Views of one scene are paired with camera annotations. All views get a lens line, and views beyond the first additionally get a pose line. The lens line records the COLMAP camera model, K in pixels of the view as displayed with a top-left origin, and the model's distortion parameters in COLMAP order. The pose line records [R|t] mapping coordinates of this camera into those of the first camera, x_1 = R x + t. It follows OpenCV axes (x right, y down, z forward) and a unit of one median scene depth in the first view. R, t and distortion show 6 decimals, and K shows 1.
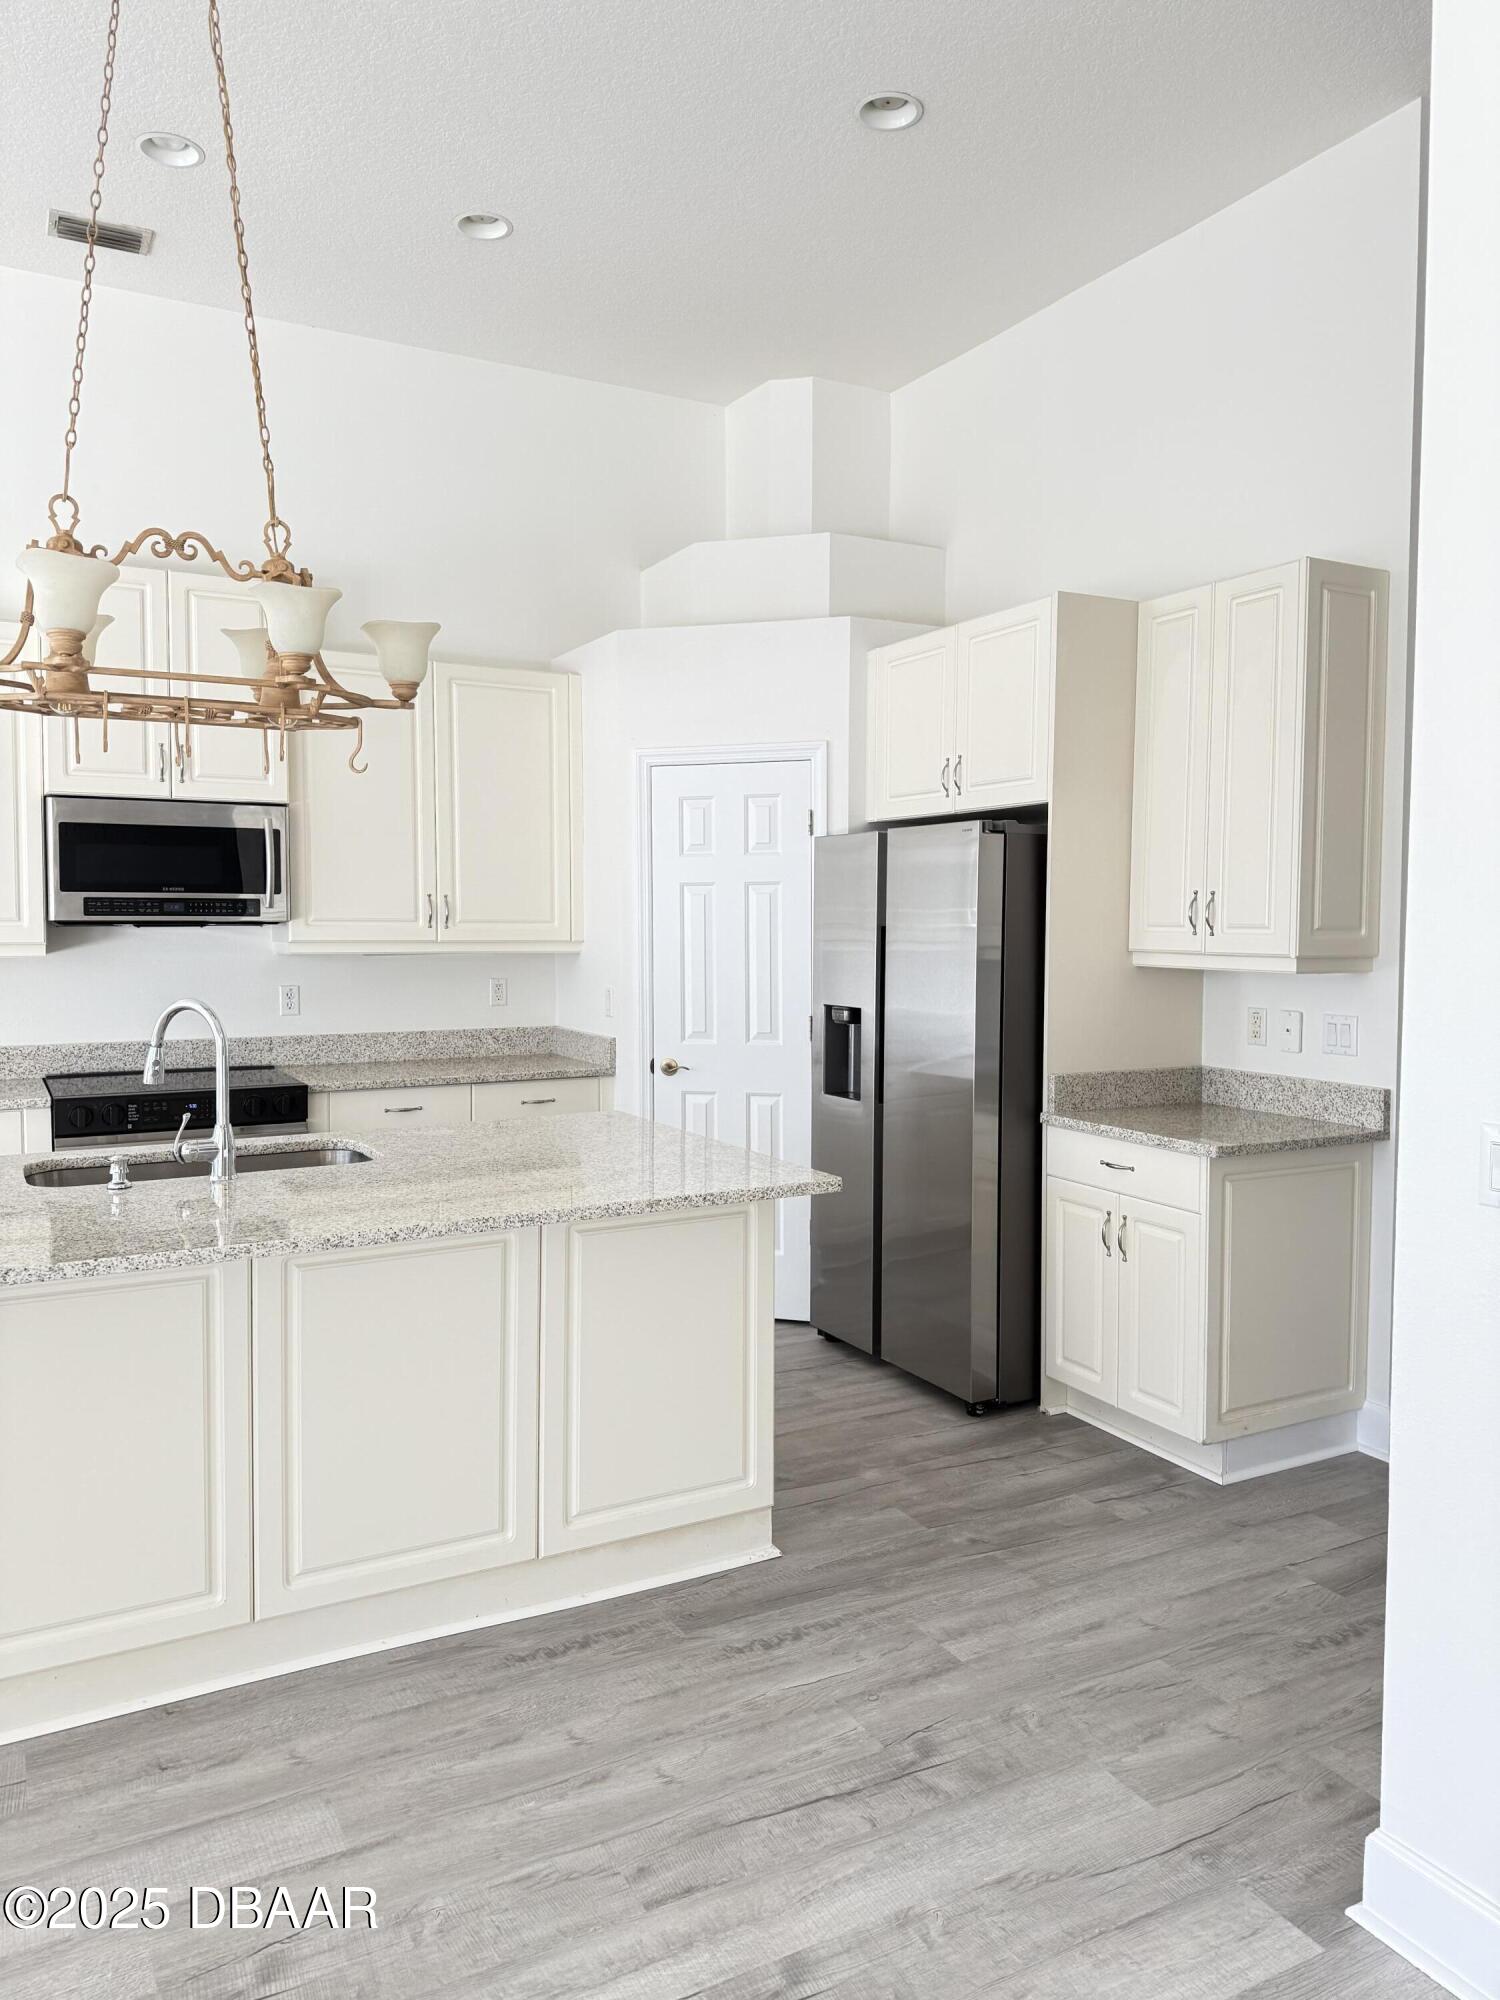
lens RADIAL K [[1401.2, 0, 752.0], [0, 1401.2, 989.9], [0, 0, 1]] dist [0.052213, -0.068954]
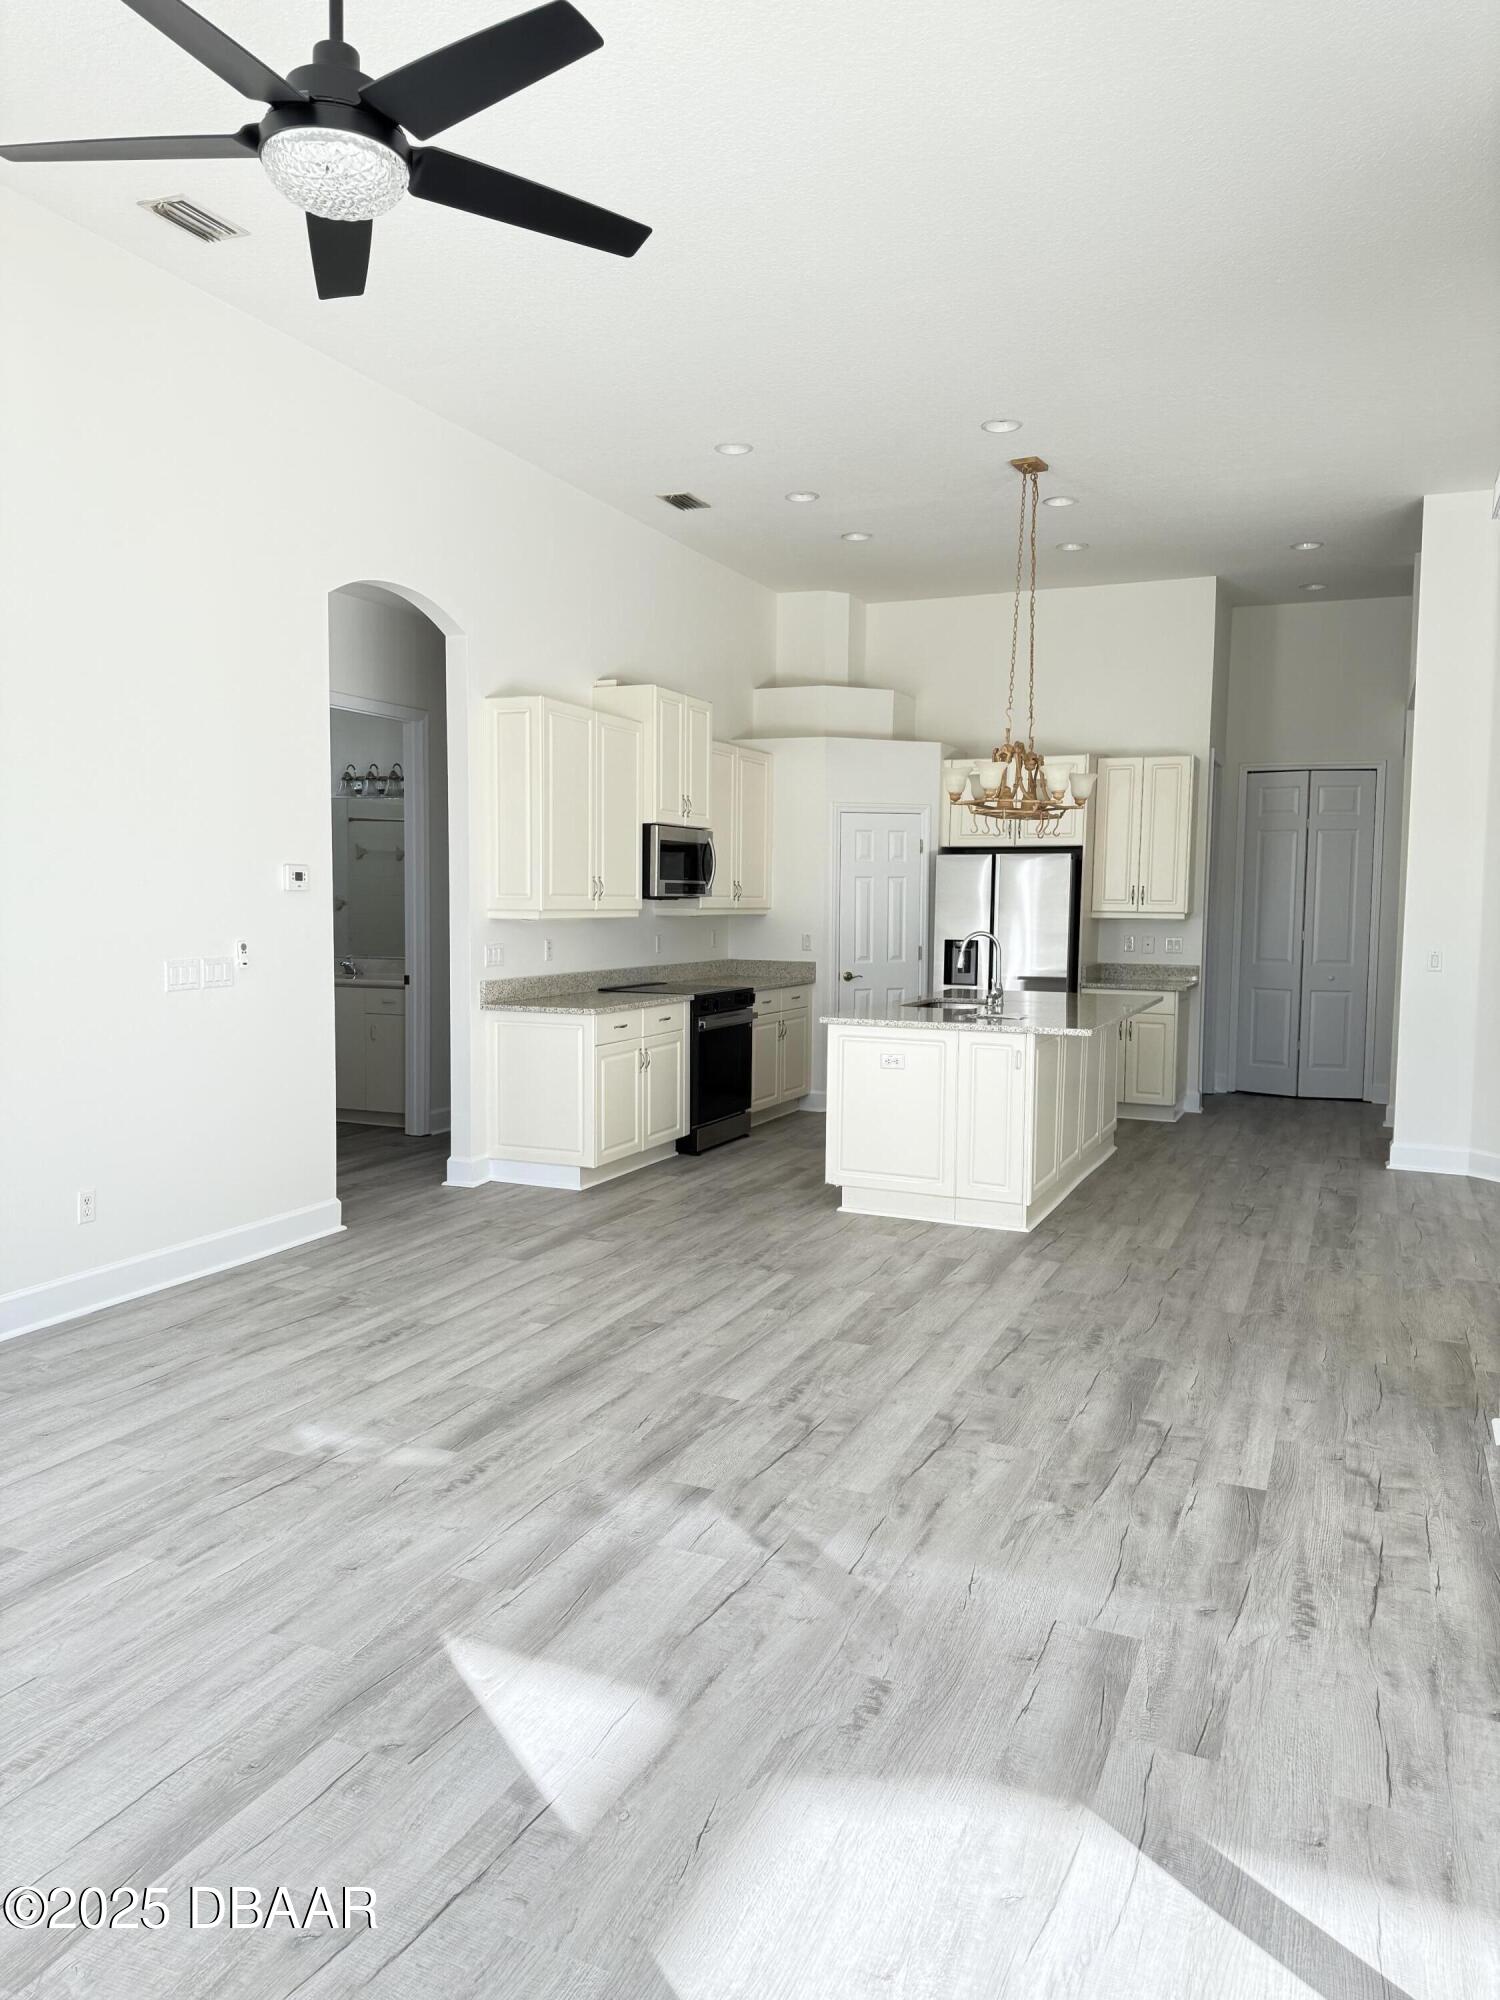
lens RADIAL K [[1401.2, 0, 699.1], [0, 1401.2, 1001.8], [0, 0, 1]] dist [0.052213, -0.068954]
pose [[0.808695, -0.039643, 0.586890, -1.495151], [0.022600, 0.999084, 0.036344, 0.019743], [-0.587793, -0.016128, 0.808850, -0.438333]]
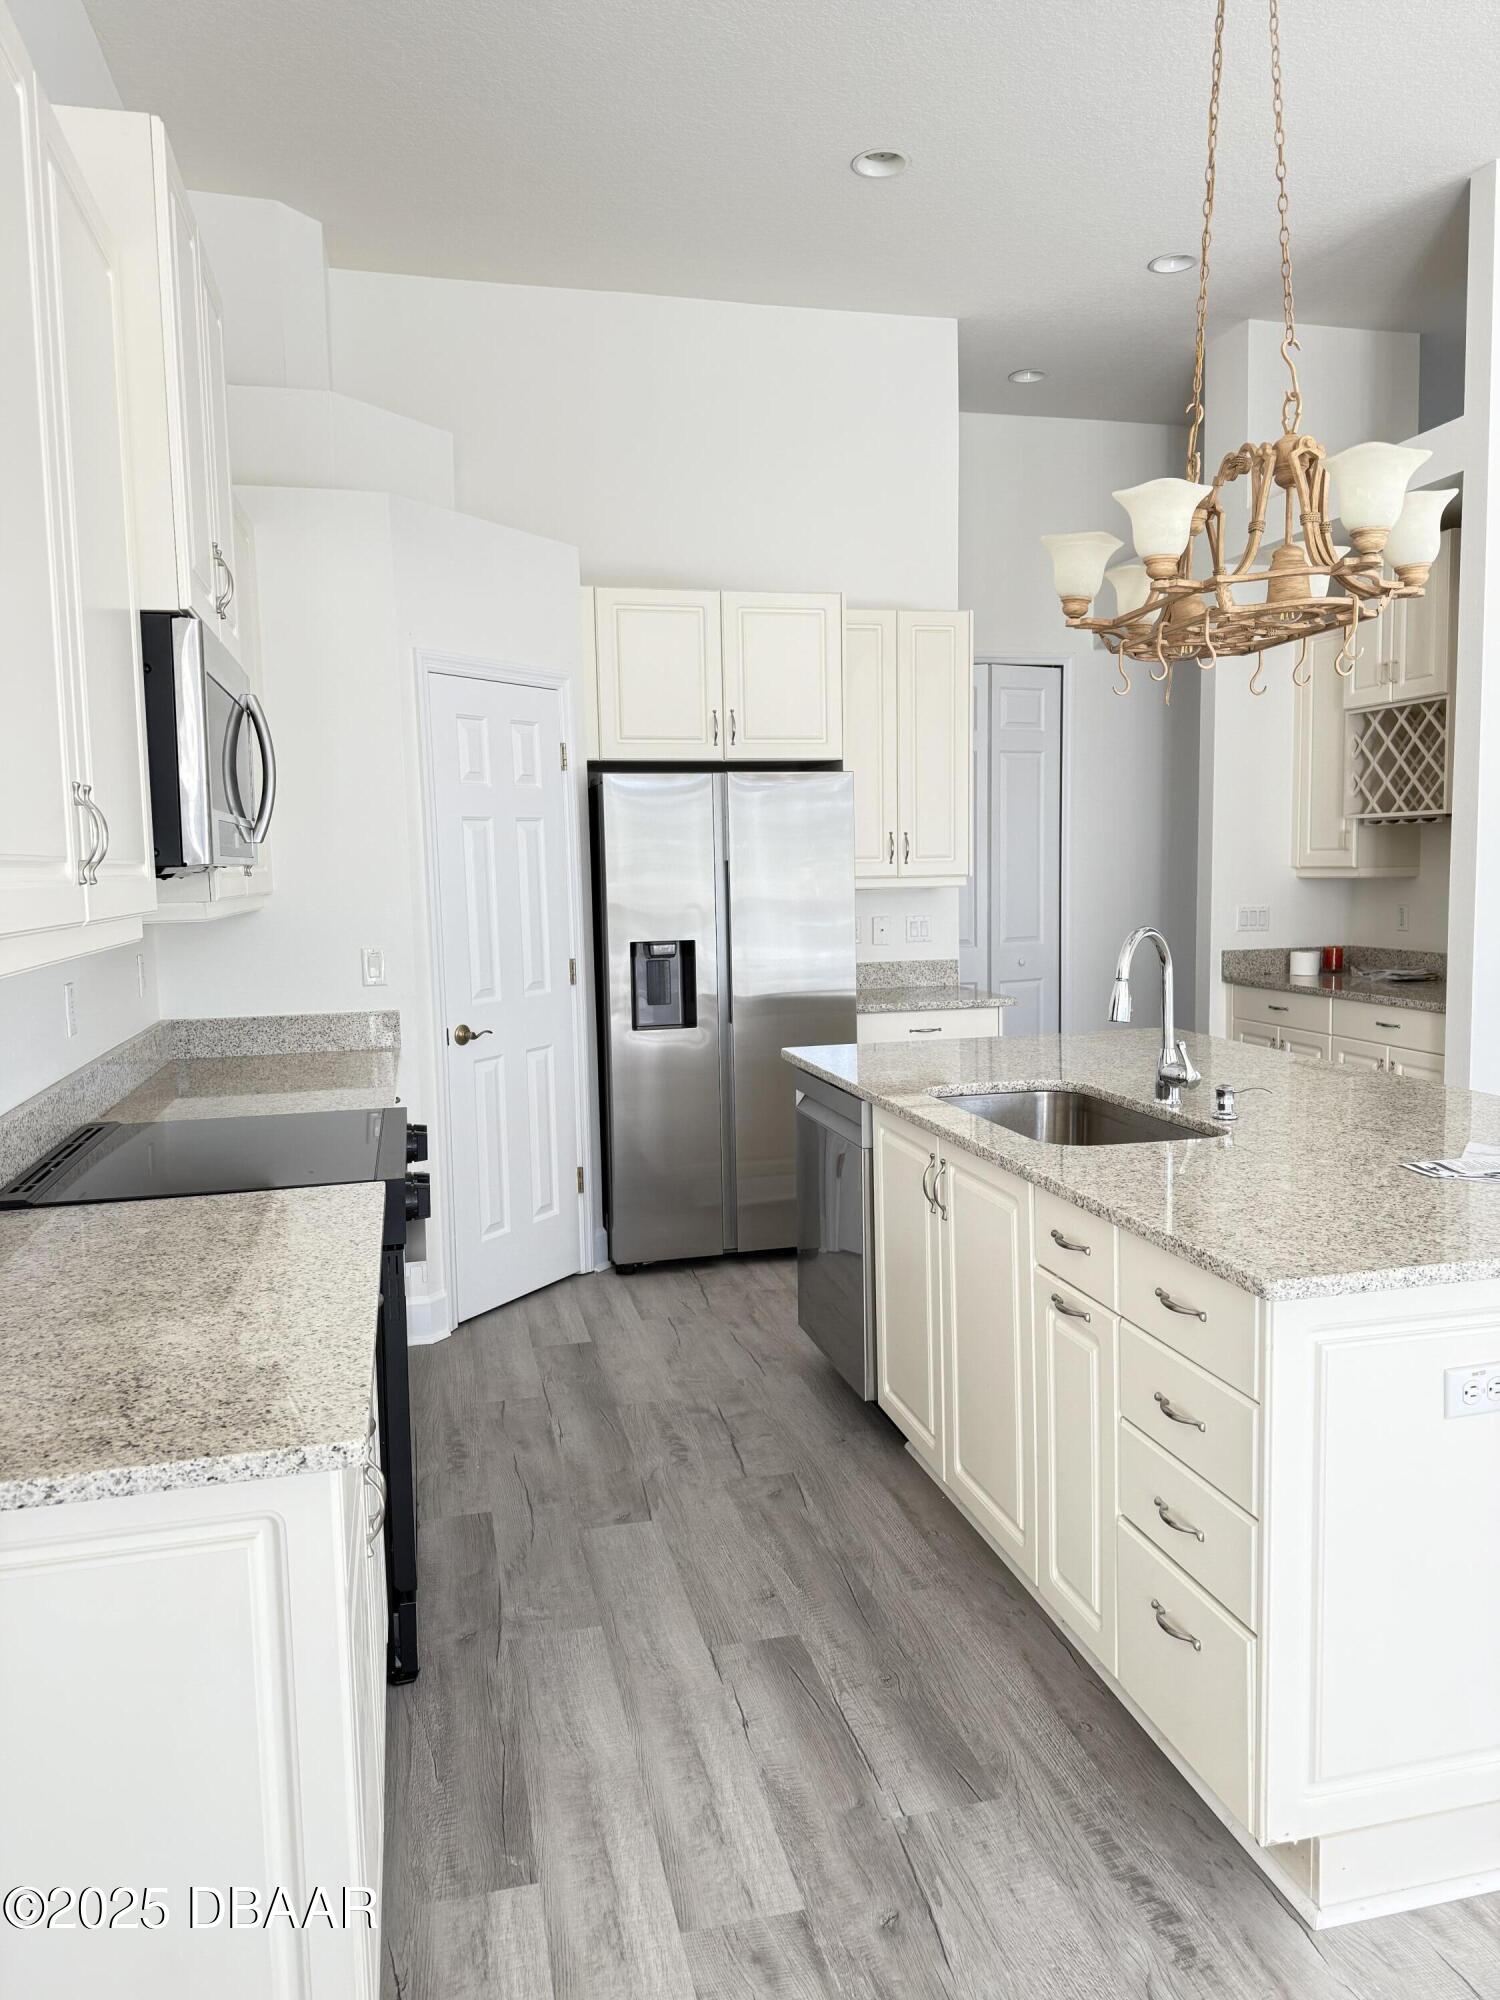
lens RADIAL K [[1401.2, 0, 755.6], [0, 1401.2, 1012.0], [0, 0, 1]] dist [0.052213, -0.068954]
pose [[0.263391, -0.112269, 0.958134, -0.948605], [0.072975, 0.992678, 0.096256, -0.031892], [-0.961925, 0.044567, 0.269656, 0.684833]]
